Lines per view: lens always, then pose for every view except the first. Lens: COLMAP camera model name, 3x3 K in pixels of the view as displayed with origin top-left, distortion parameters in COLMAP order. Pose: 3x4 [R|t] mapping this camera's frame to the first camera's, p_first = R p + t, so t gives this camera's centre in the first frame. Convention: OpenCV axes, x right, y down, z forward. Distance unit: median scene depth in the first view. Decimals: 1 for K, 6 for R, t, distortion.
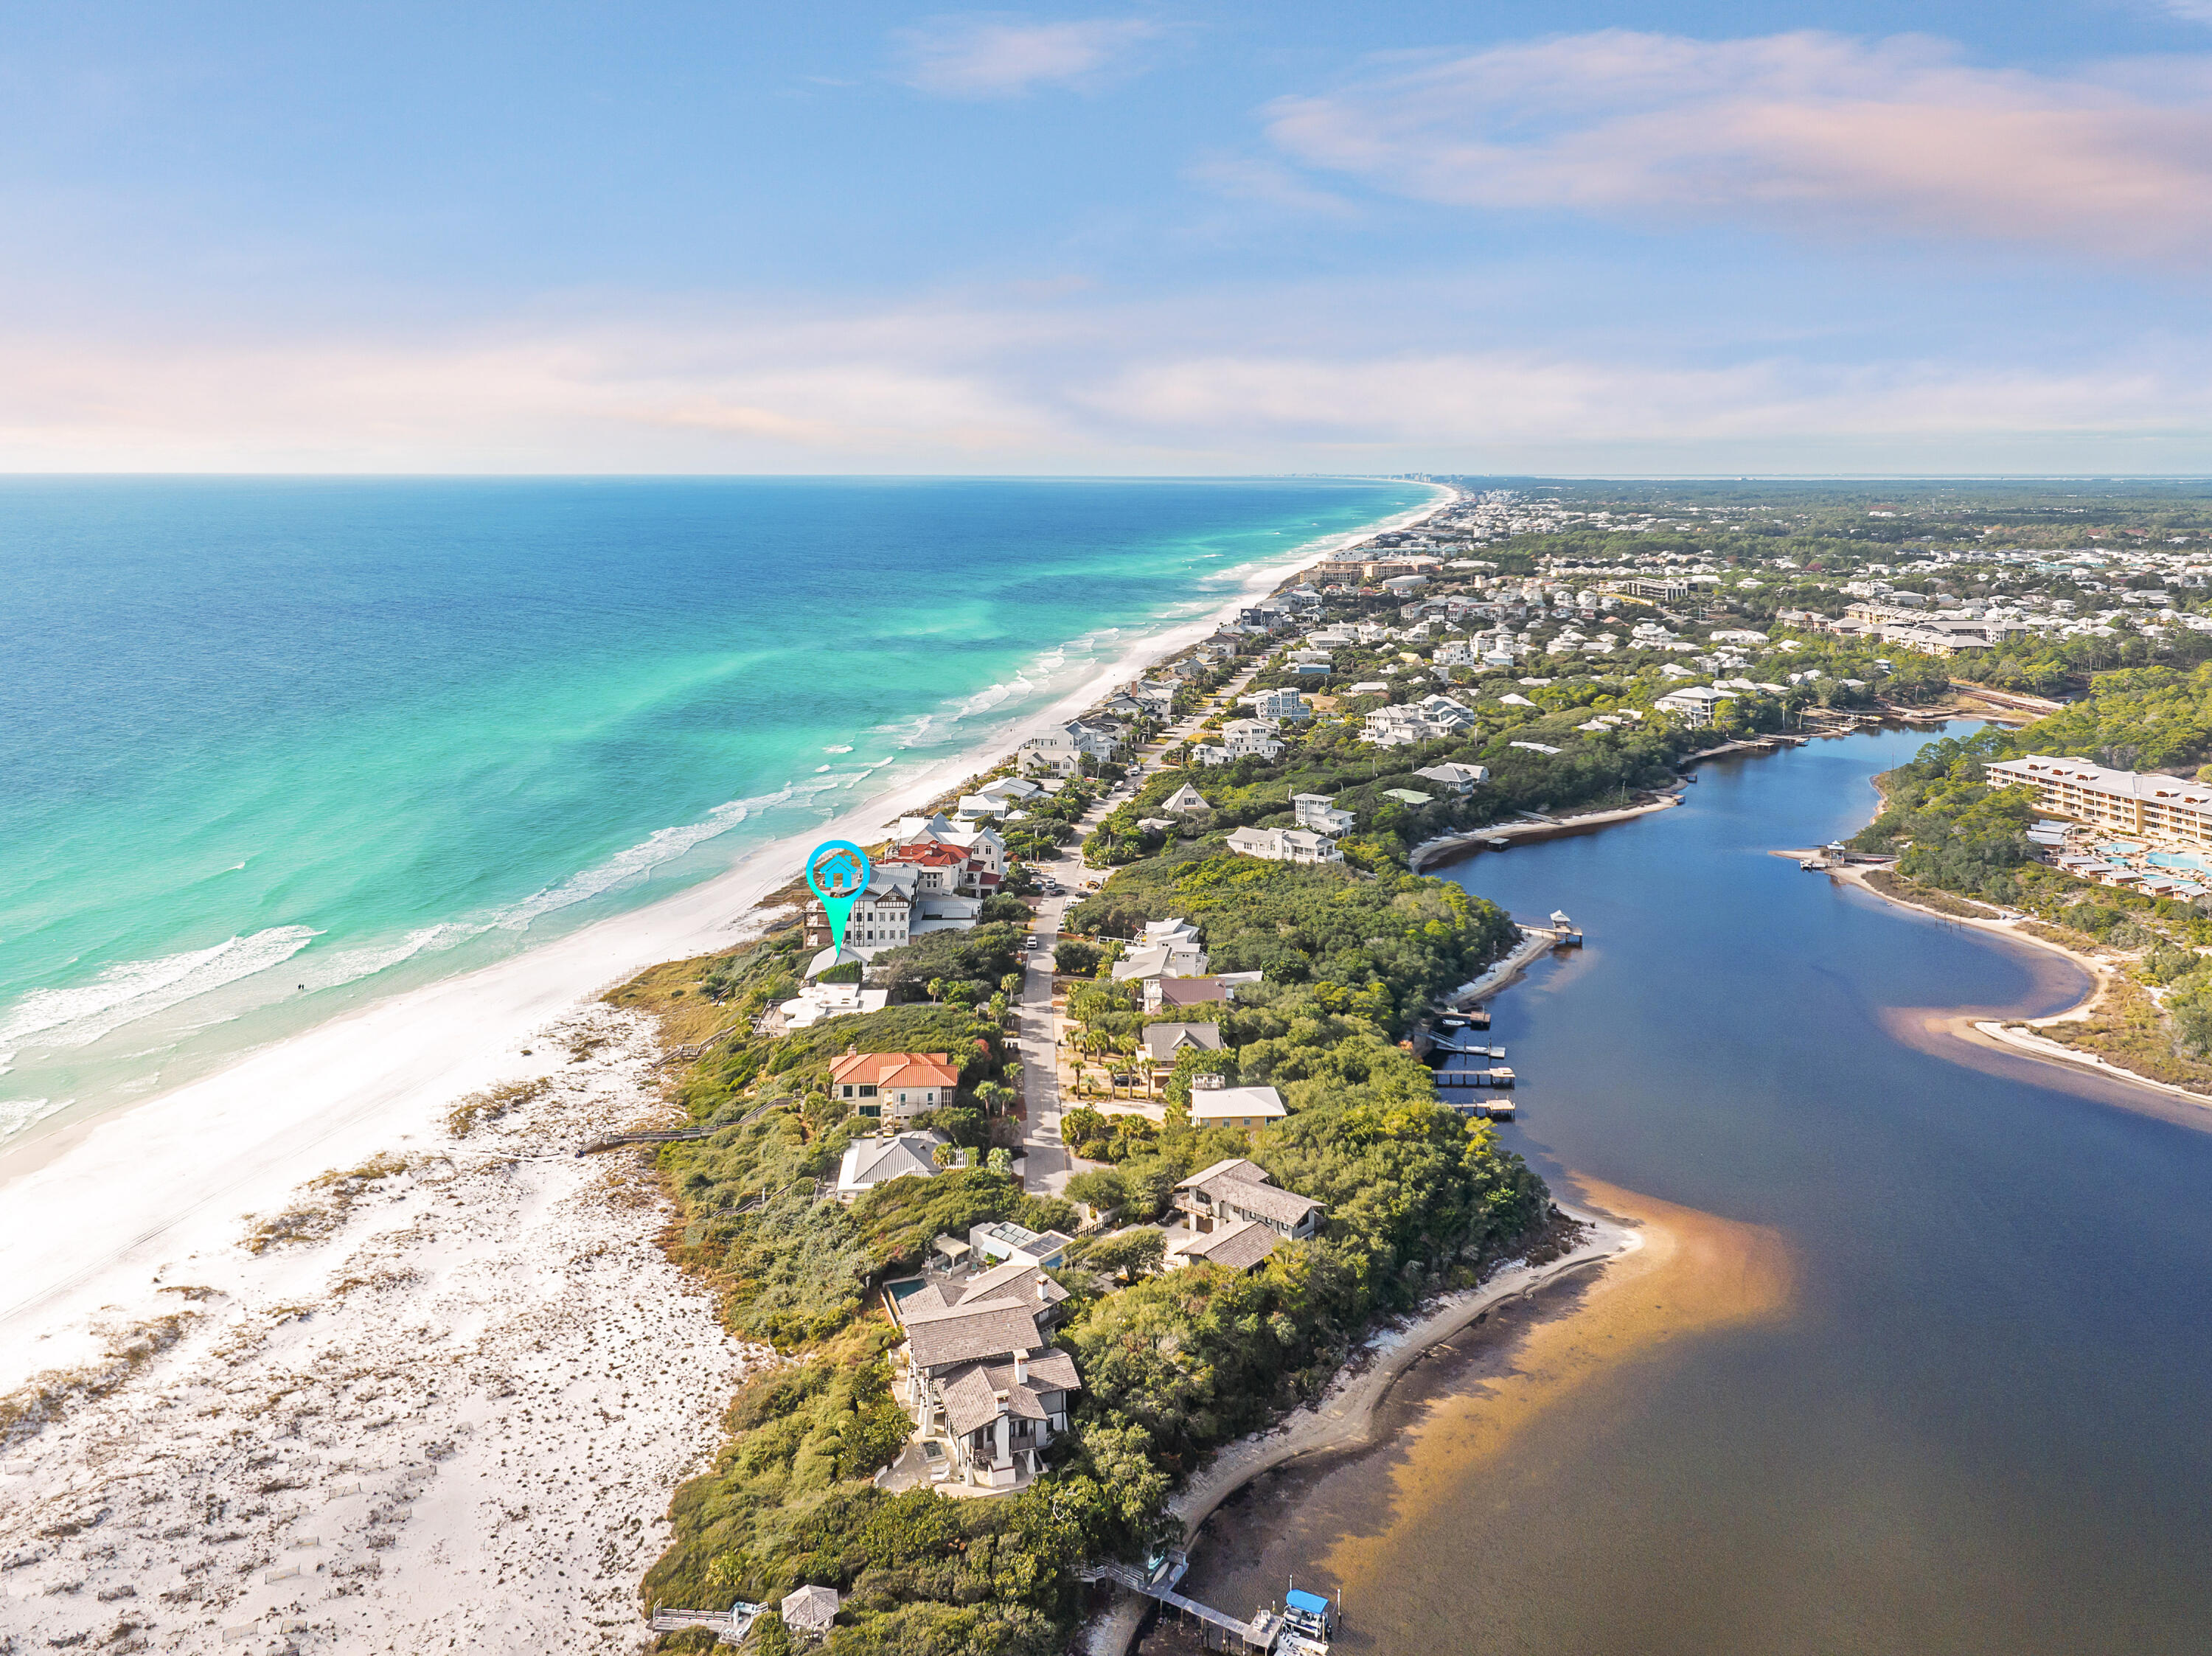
lens RADIAL K [[1555.5, 0, 1106.0], [0, 1555.5, 828.0], [0, 0, 1]] dist [0.003535, -0.002682]
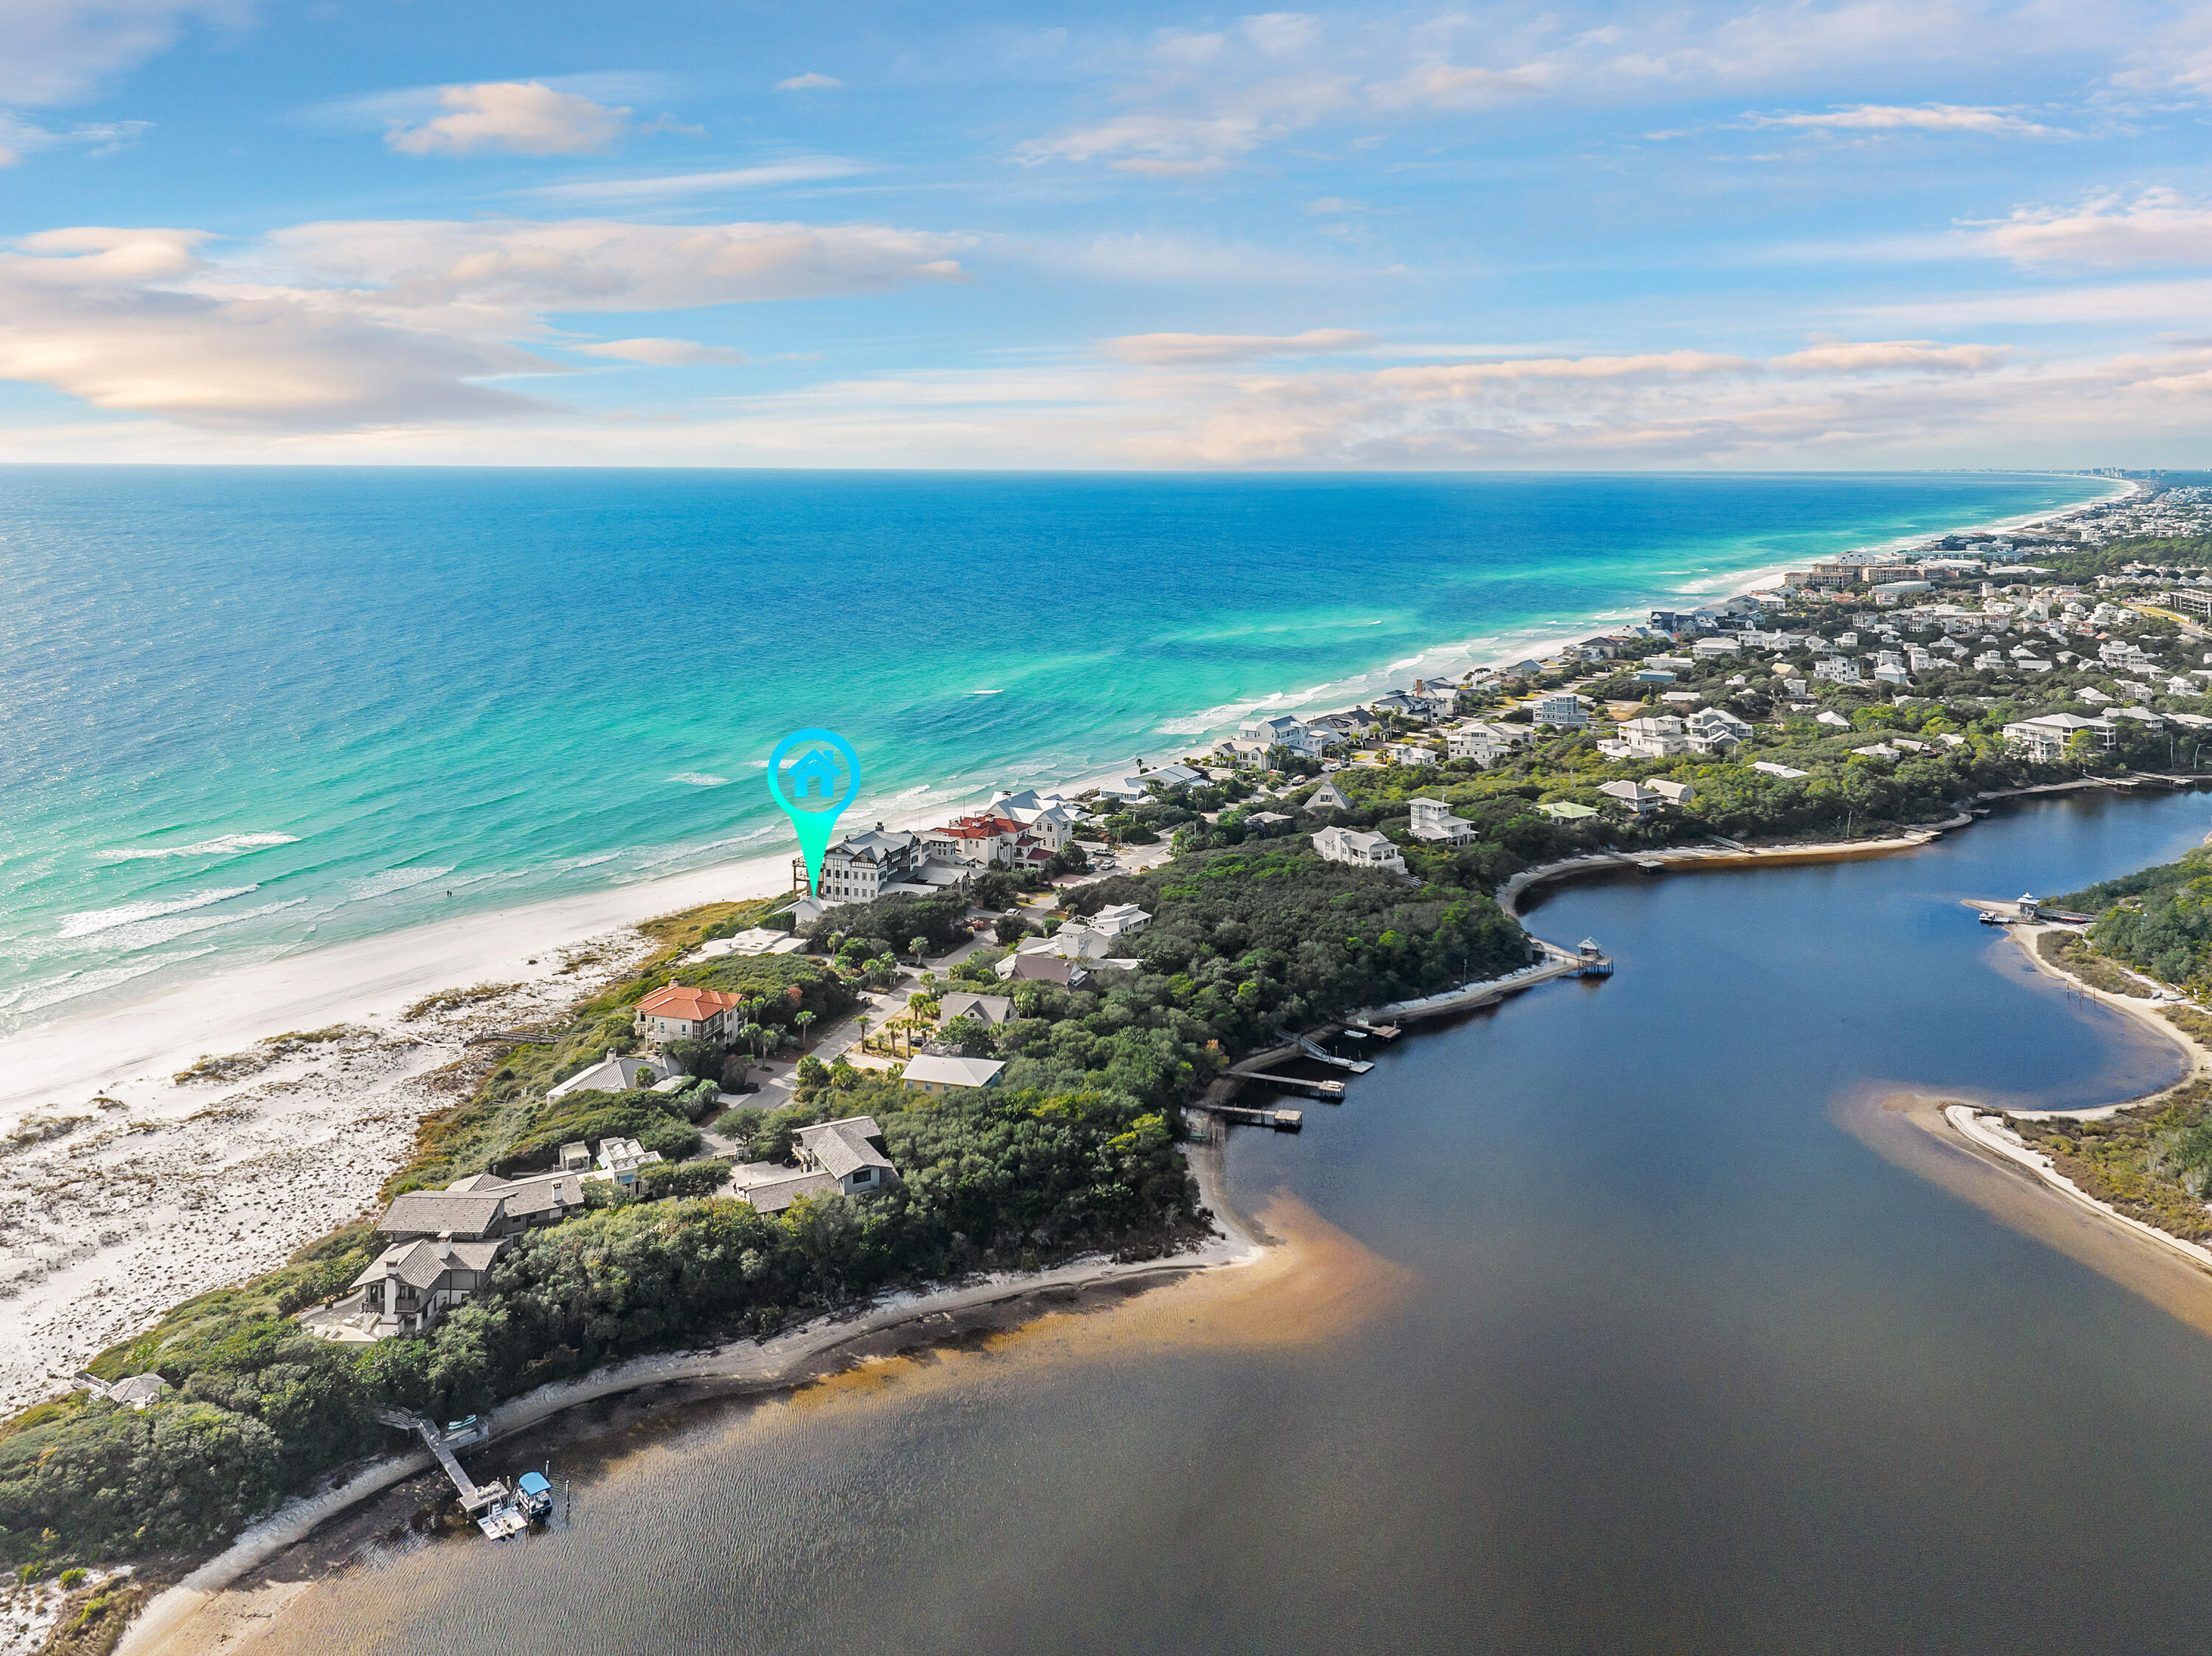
lens RADIAL K [[1543.3, 0, 1106.0], [0, 1543.3, 828.0], [0, 0, 1]] dist [-0.006380, -0.001187]
pose [[0.939170, 0.073998, -0.335386, 0.376993], [-0.072874, 0.997214, 0.015956, -0.005942], [0.335632, 0.009456, 0.941946, 0.046780]]
